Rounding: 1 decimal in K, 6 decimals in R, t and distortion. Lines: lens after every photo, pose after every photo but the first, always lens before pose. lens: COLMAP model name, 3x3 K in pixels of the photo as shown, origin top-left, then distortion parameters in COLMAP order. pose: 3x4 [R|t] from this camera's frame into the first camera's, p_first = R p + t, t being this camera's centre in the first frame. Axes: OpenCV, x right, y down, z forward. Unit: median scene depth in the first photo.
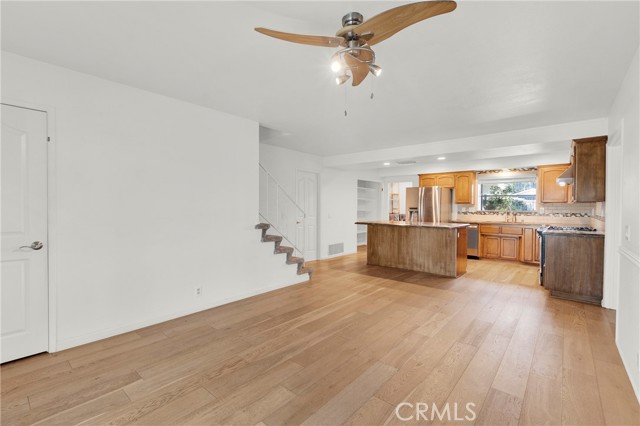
lens RADIAL K [[286.6, 0, 324.0], [0, 286.6, 210.9], [0, 0, 1]] dist [0.005954, -0.002116]
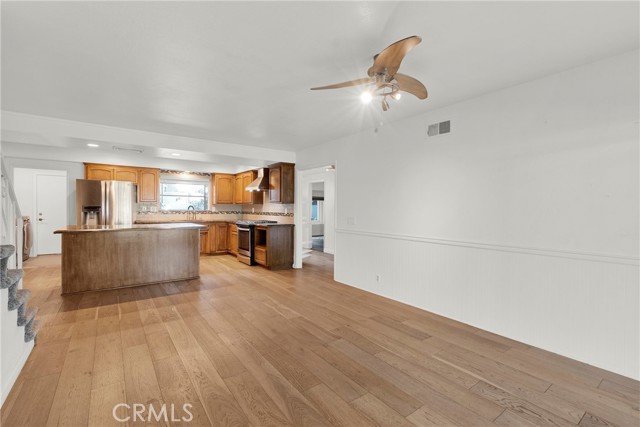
lens RADIAL K [[286.6, 0, 322.6], [0, 286.6, 212.7], [0, 0, 1]] dist [0.005954, -0.002116]
pose [[0.229906, -0.019128, 0.973025, -0.346086], [0.008005, 0.999810, 0.017763, -0.005769], [-0.973180, 0.003705, 0.230015, 0.286163]]
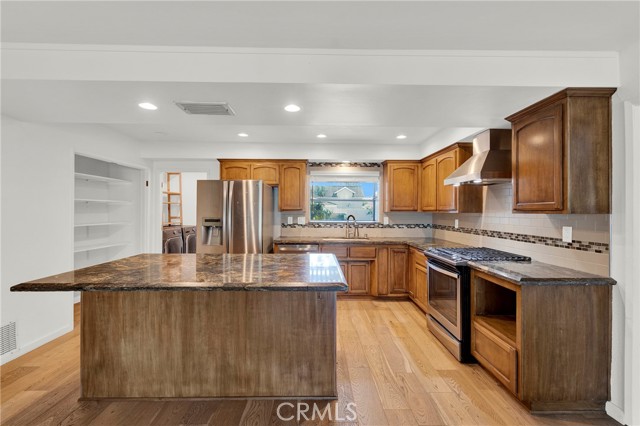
lens RADIAL K [[286.6, 0, 320.7], [0, 286.6, 210.8], [0, 0, 1]] dist [0.005954, -0.002116]
pose [[0.755833, -0.001640, 0.654762, 0.145192], [0.009464, 0.999920, -0.008420, -0.024246], [-0.654696, 0.012561, 0.755788, 0.580261]]
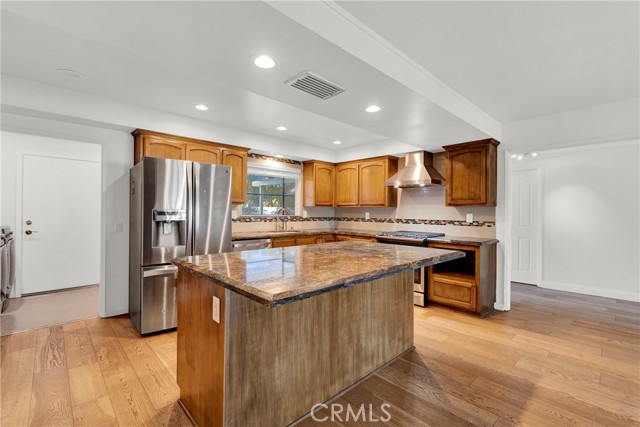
lens RADIAL K [[286.6, 0, 324.3], [0, 286.6, 212.0], [0, 0, 1]] dist [0.005954, -0.002116]
pose [[0.110756, -0.006144, 0.993829, -0.063445], [0.005570, 0.999969, 0.005561, -0.013704], [-0.993832, 0.004920, 0.110787, 0.912637]]
